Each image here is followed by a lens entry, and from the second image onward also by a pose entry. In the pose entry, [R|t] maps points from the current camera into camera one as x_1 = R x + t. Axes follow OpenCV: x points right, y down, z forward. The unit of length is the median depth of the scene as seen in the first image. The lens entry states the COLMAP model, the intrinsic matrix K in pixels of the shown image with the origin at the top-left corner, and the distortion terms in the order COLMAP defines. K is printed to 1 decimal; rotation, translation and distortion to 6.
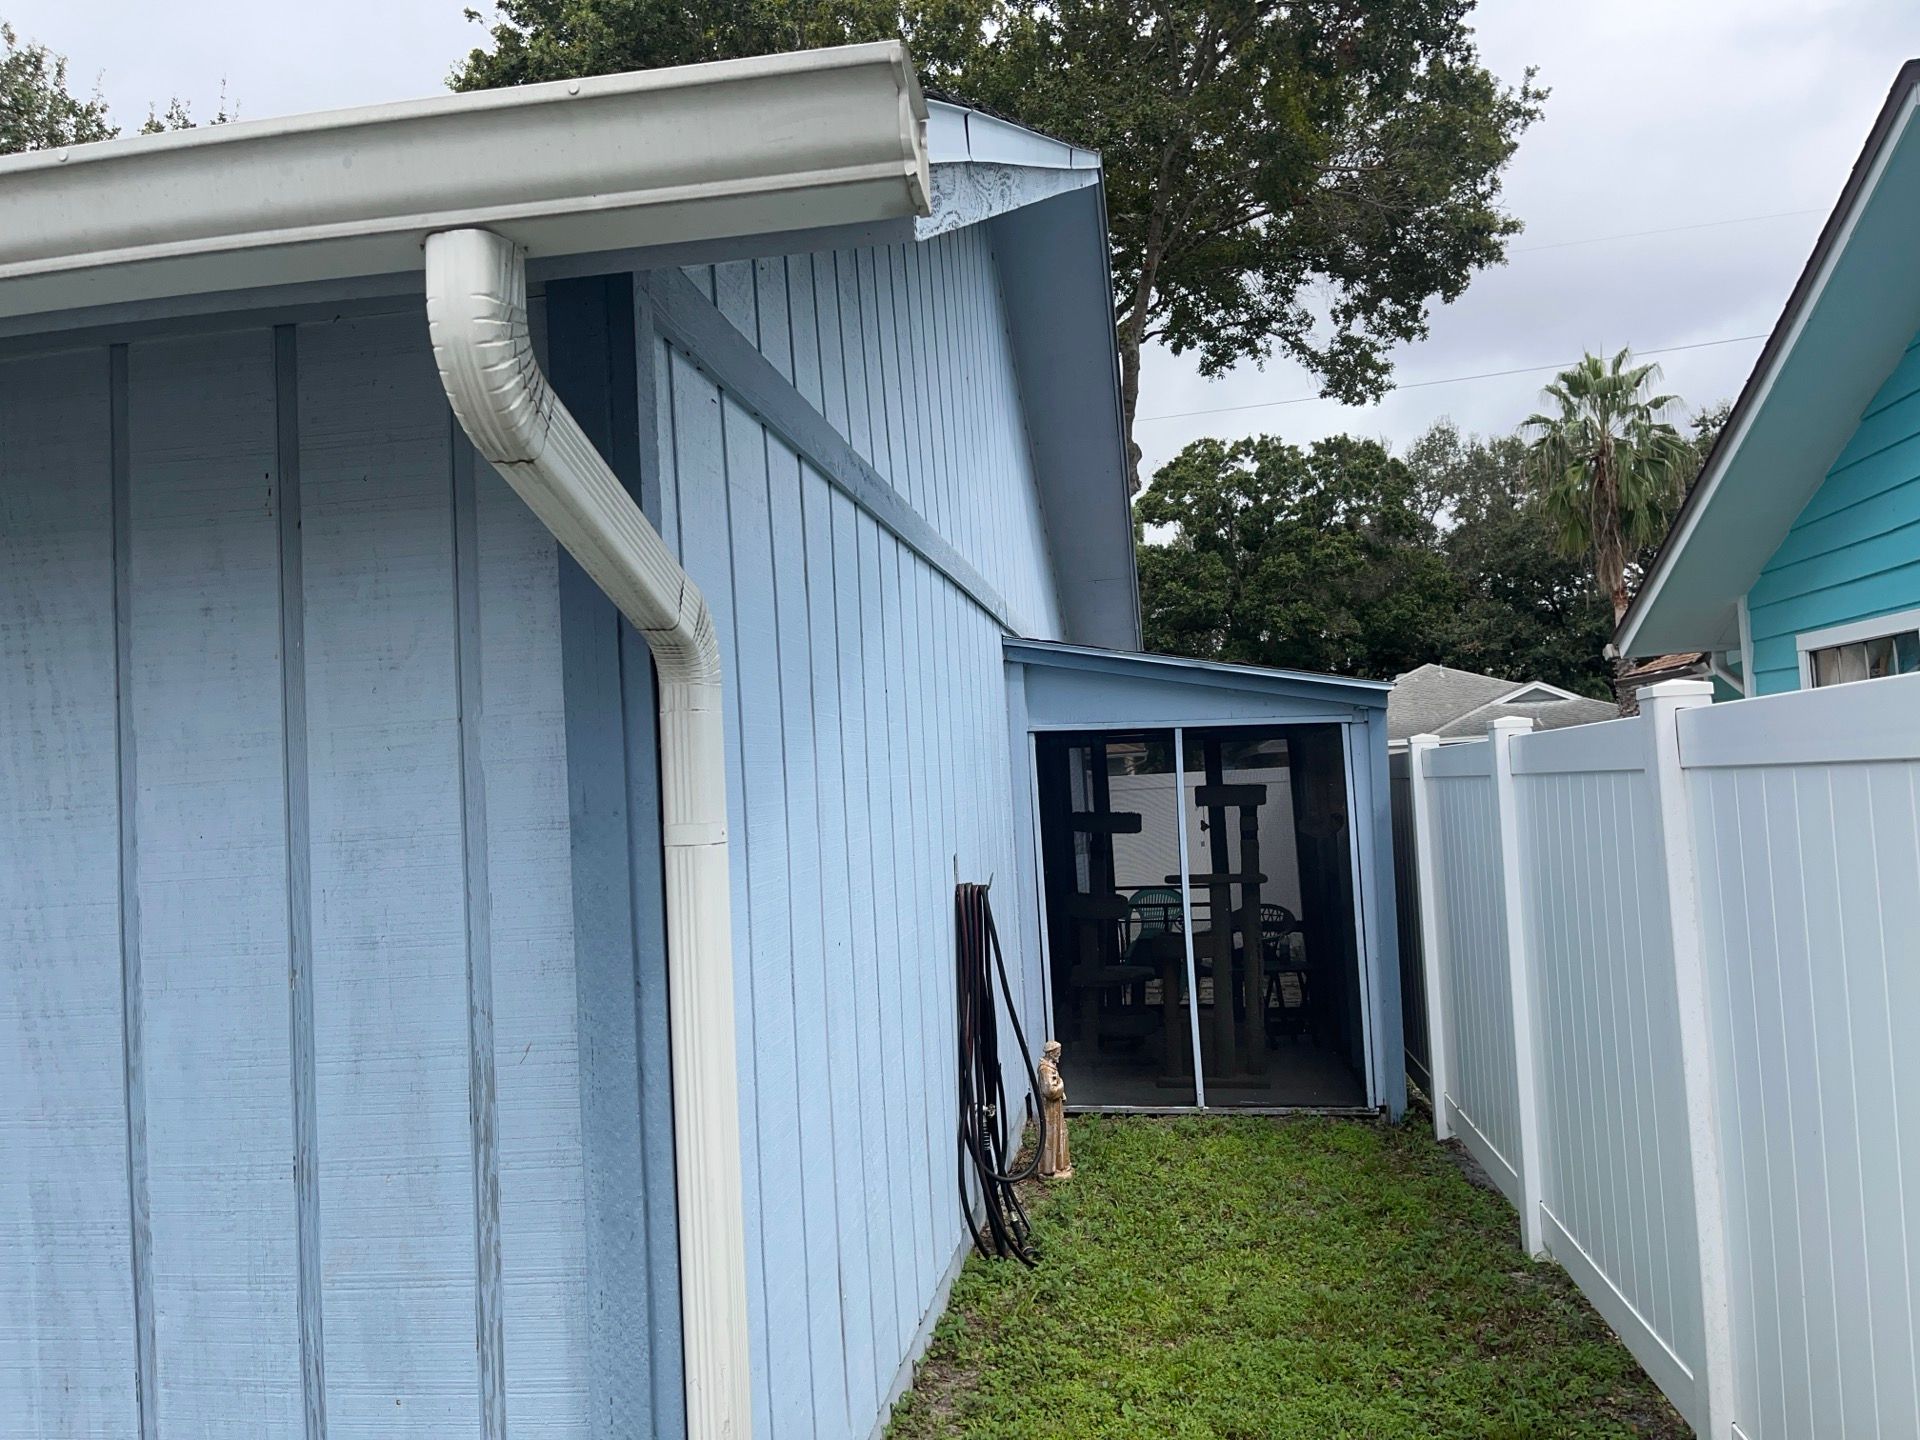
lens RADIAL K [[1465.9, 0, 956.5], [0, 1465.9, 724.4], [0, 0, 1]] dist [0.058666, -0.079459]
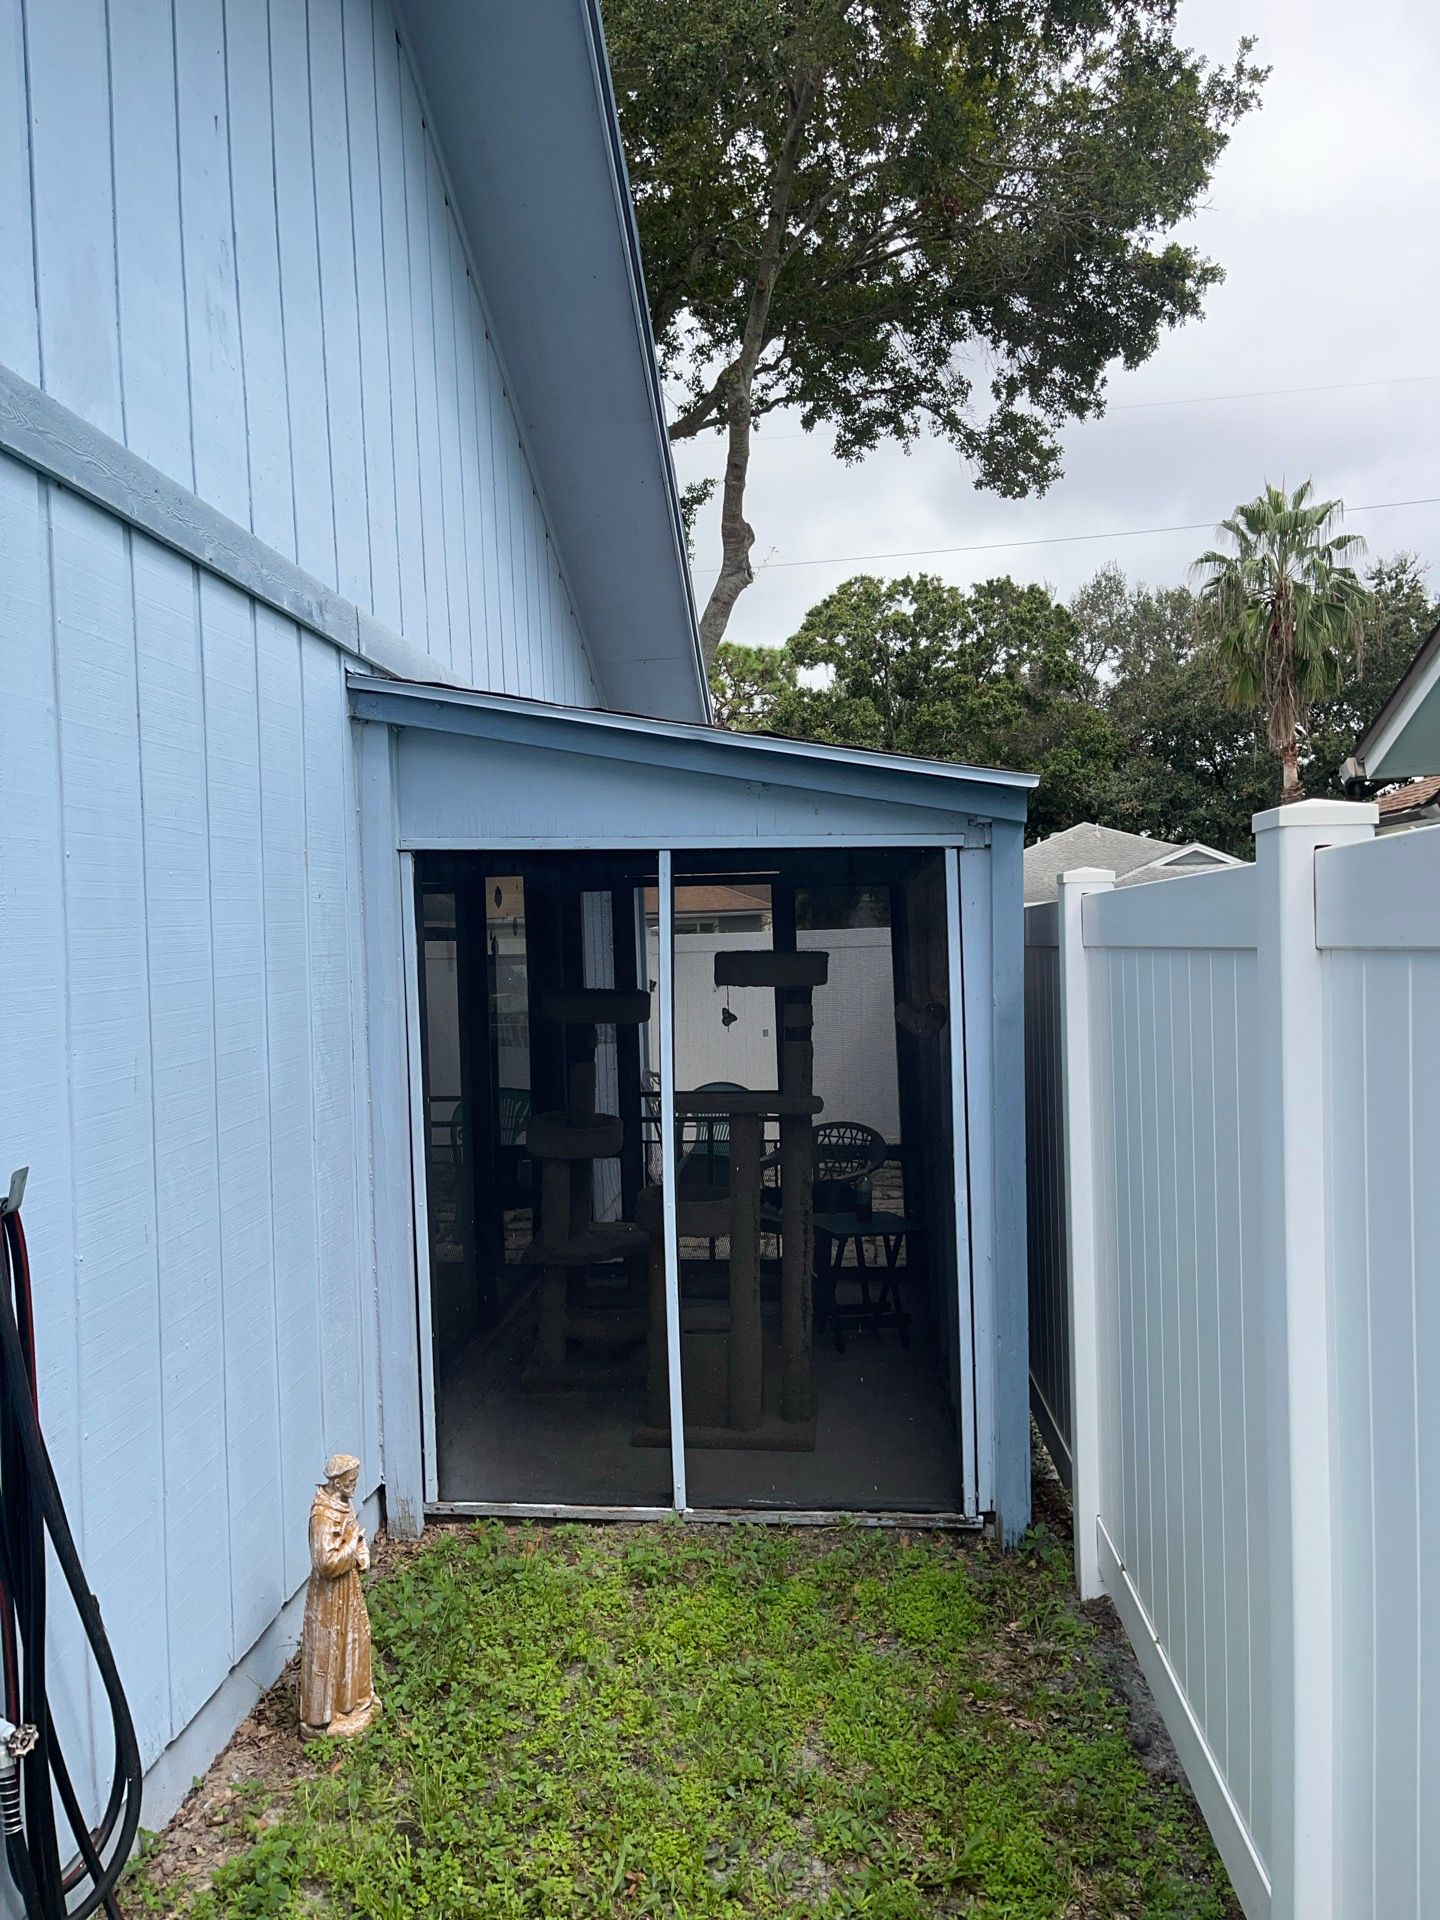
lens RADIAL K [[1465.9, 0, 719.8], [0, 1465.9, 972.1], [0, 0, 1]] dist [0.058666, -0.079459]
pose [[0.997183, 0.022721, 0.071489, 0.047603], [-0.027180, 0.997703, 0.062041, 0.005018], [-0.069916, -0.063809, 0.995510, 0.154293]]
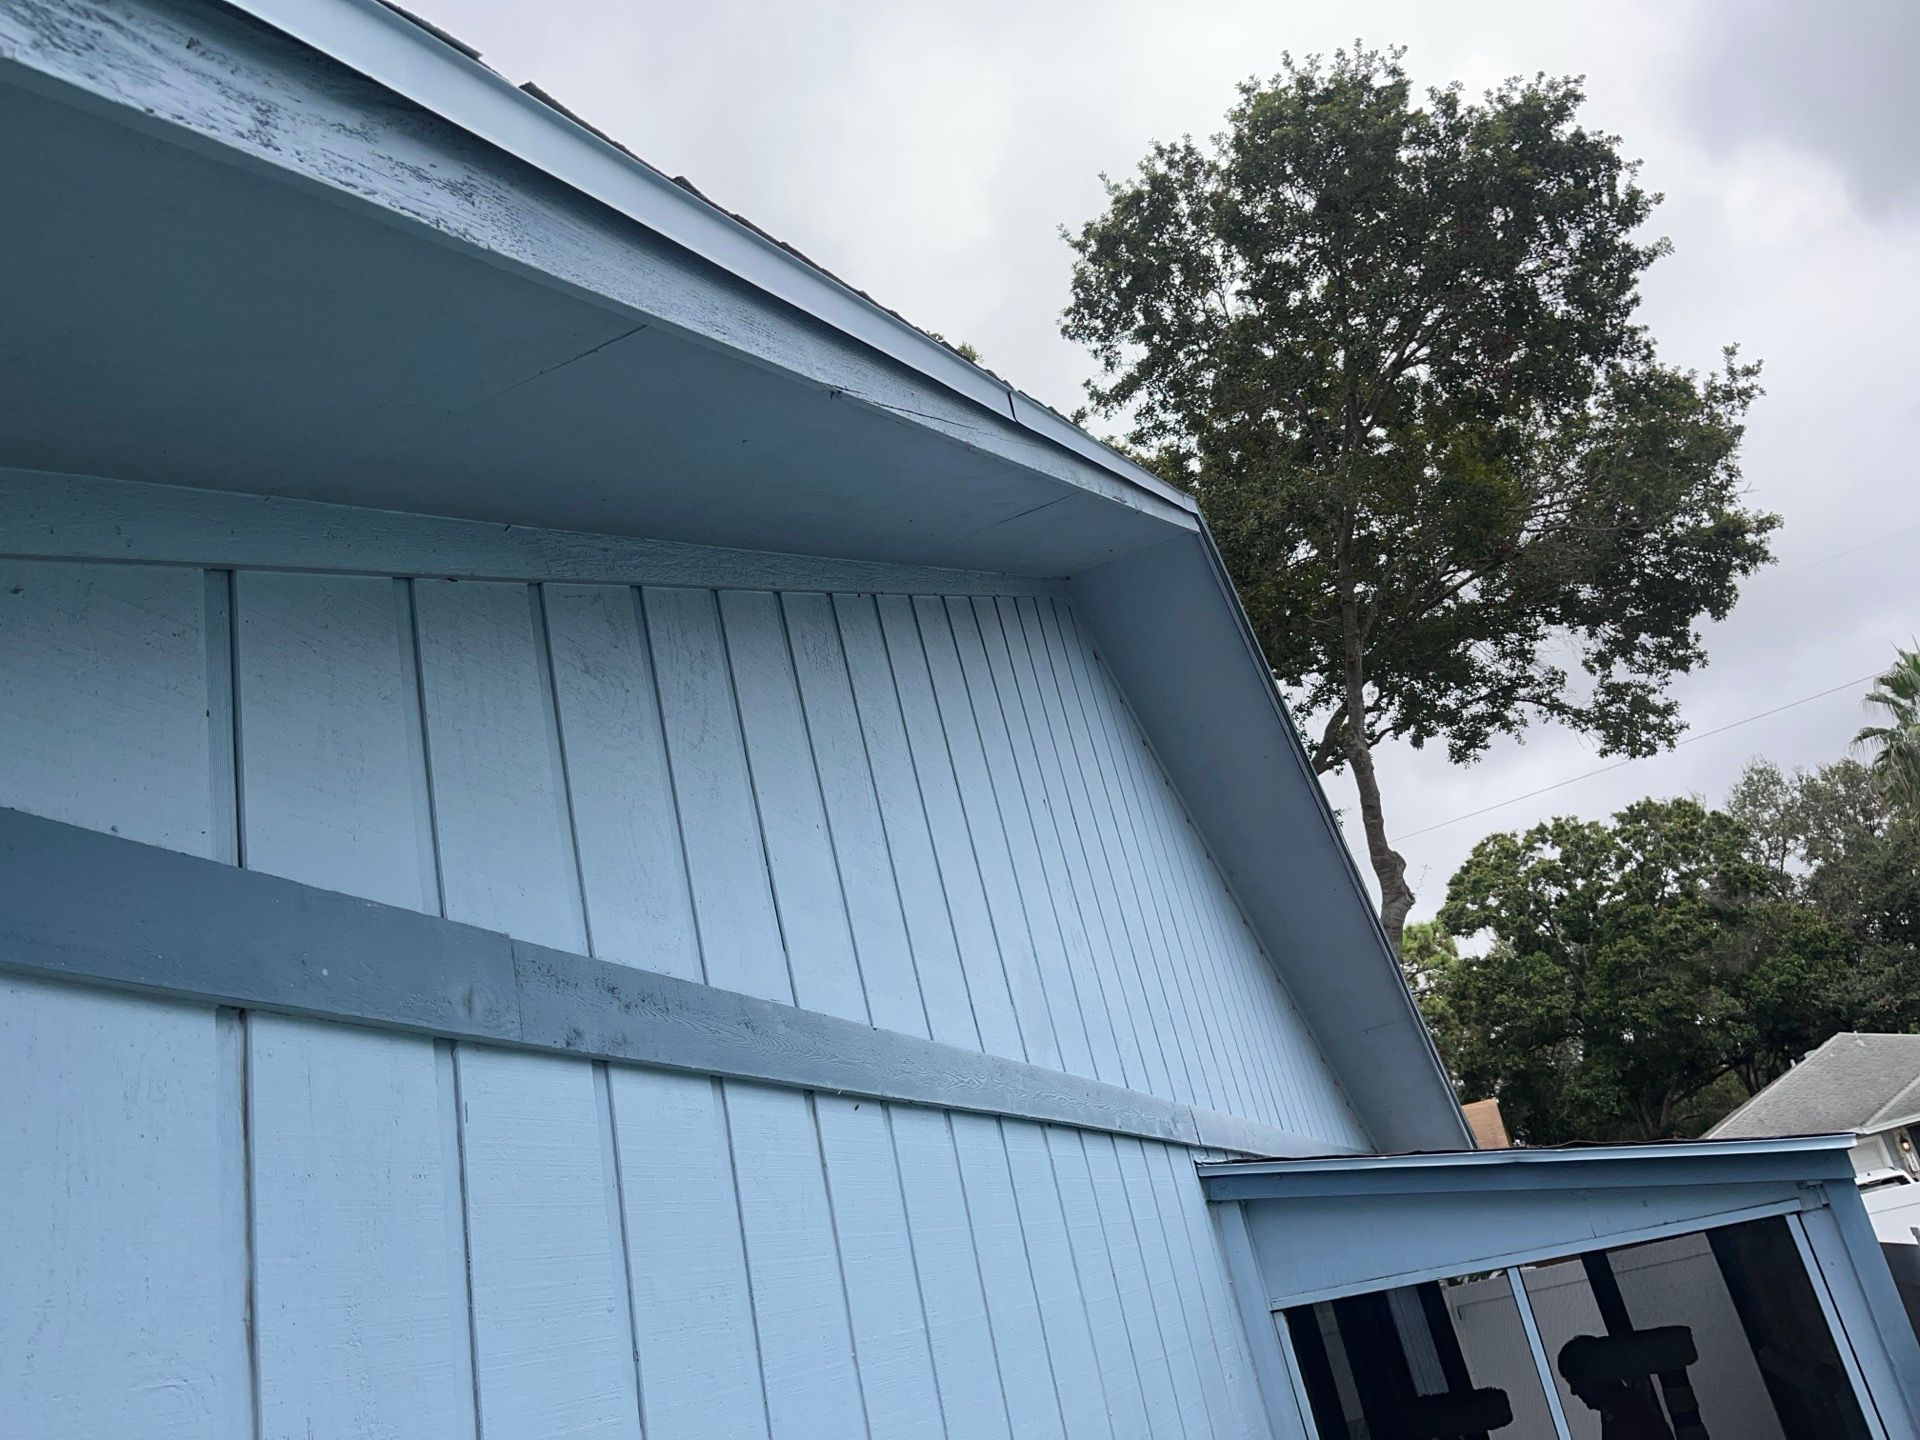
lens RADIAL K [[1465.9, 0, 957.4], [0, 1465.9, 724.6], [0, 0, 1]] dist [0.058666, -0.079459]
pose [[0.960139, -0.228759, -0.160630, 0.028489], [0.165593, 0.928466, -0.332460, -0.014498], [0.225192, 0.292609, 0.929338, 0.107419]]
